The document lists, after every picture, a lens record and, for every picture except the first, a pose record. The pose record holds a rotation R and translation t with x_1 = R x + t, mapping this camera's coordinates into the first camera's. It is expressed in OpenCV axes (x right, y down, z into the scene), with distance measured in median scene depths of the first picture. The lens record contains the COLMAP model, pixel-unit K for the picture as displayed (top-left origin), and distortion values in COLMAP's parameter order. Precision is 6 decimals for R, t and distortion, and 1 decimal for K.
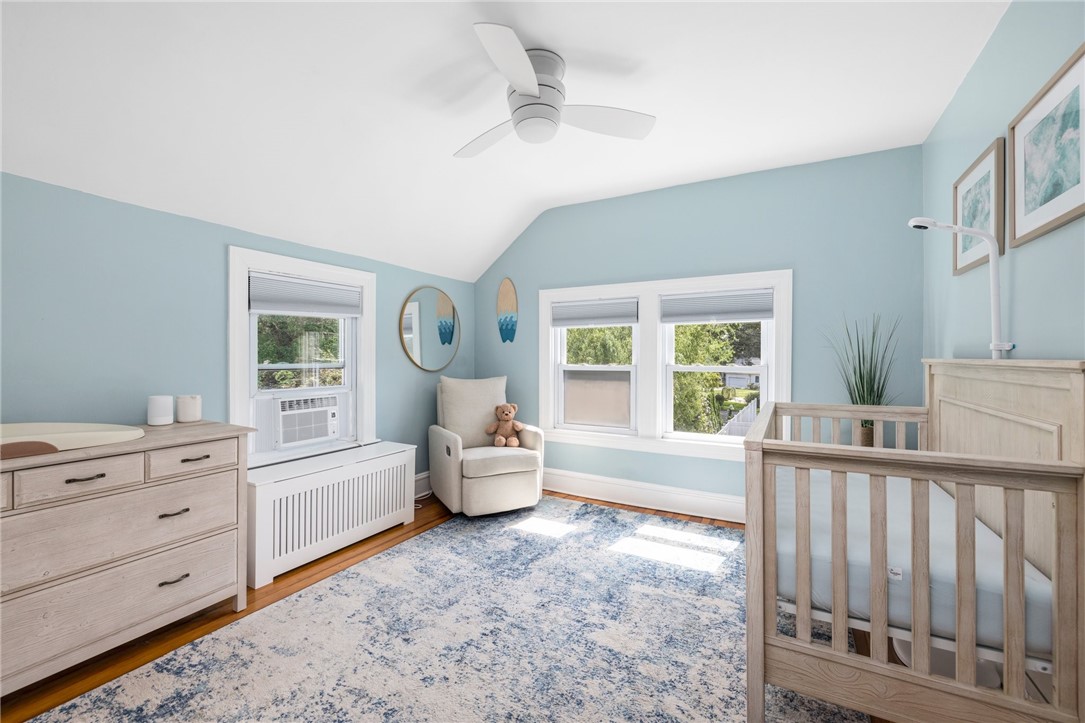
lens RADIAL K [[442.9, 0, 542.5], [0, 442.9, 361.5], [0, 0, 1]] dist [0.011740, -0.000031]
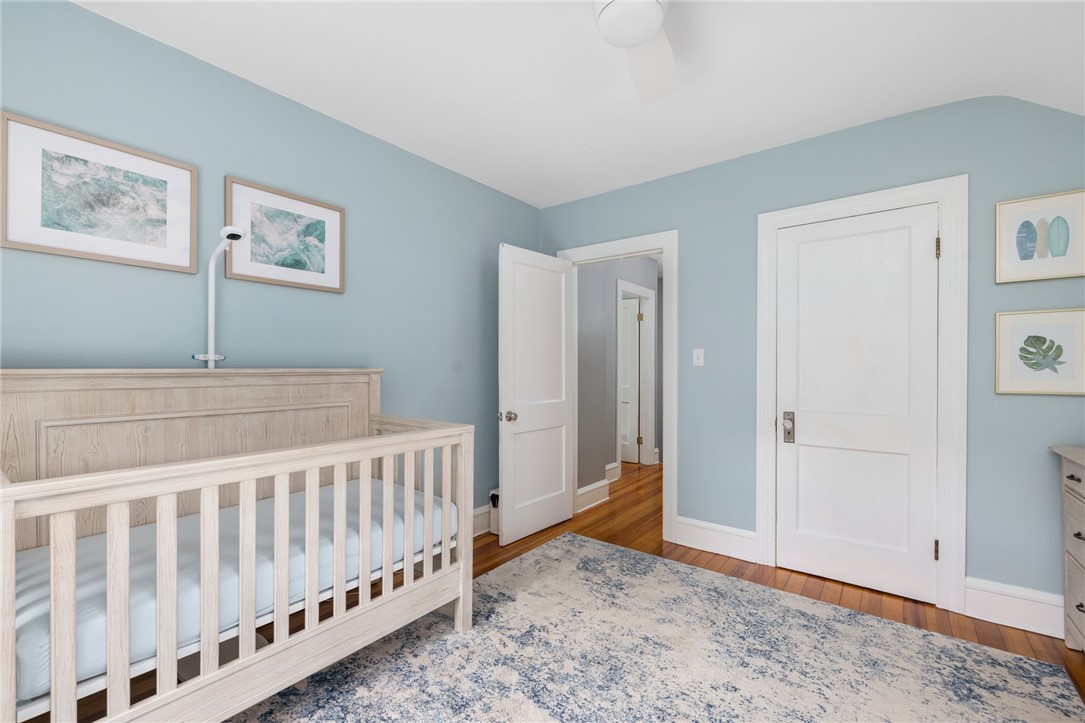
lens RADIAL K [[464.5, 0, 542.5], [0, 464.5, 361.5], [0, 0, 1]] dist [-0.017814, 0.024231]
pose [[-0.989096, -0.002726, 0.147248, 0.010271], [-0.003628, 0.999976, -0.005858, -0.014185], [-0.147229, -0.006328, -0.989082, 1.807073]]
